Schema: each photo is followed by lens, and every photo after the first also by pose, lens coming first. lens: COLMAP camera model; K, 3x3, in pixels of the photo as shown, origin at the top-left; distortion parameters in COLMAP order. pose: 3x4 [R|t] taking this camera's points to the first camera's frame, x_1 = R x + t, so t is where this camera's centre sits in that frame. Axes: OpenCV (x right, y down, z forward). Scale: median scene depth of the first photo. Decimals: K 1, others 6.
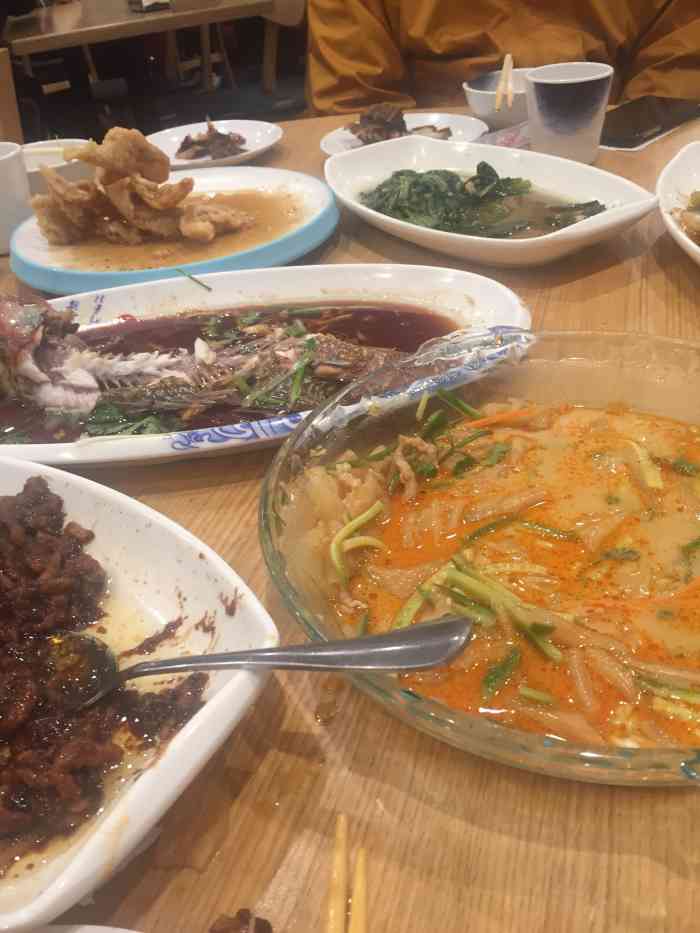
lens RADIAL K [[793.8, 0, 350.0], [0, 793.8, 466.5], [0, 0, 1]] dist [0.100371, -0.161076]
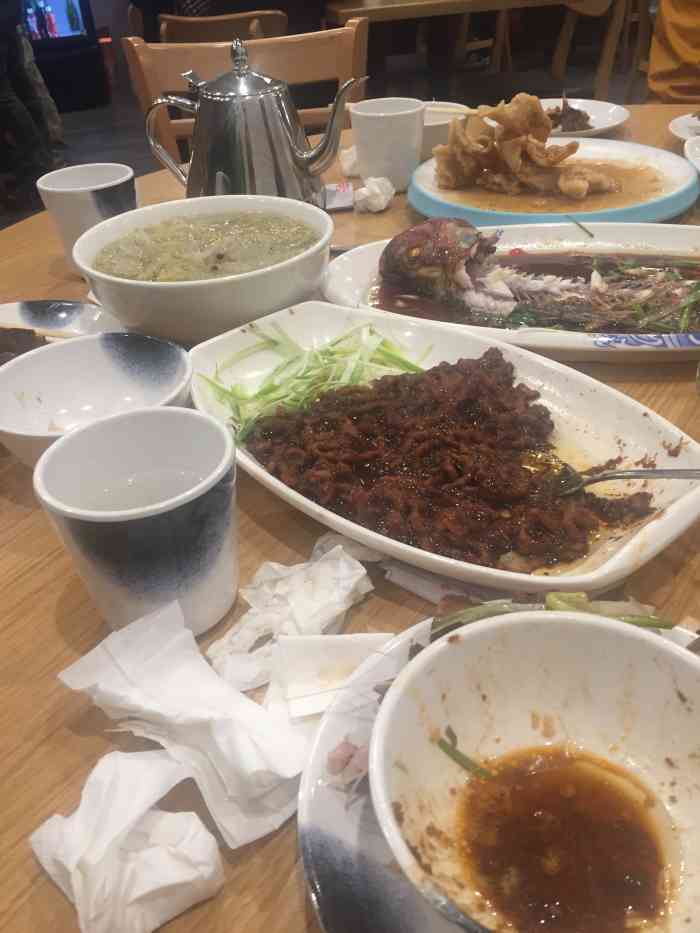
lens RADIAL K [[793.8, 0, 350.0], [0, 793.8, 466.5], [0, 0, 1]] dist [0.100371, -0.161076]
pose [[0.958087, 0.189300, -0.215022, -0.235028], [-0.186074, 0.981900, 0.035339, 0.160208], [0.217820, 0.006153, 0.975970, -0.267312]]
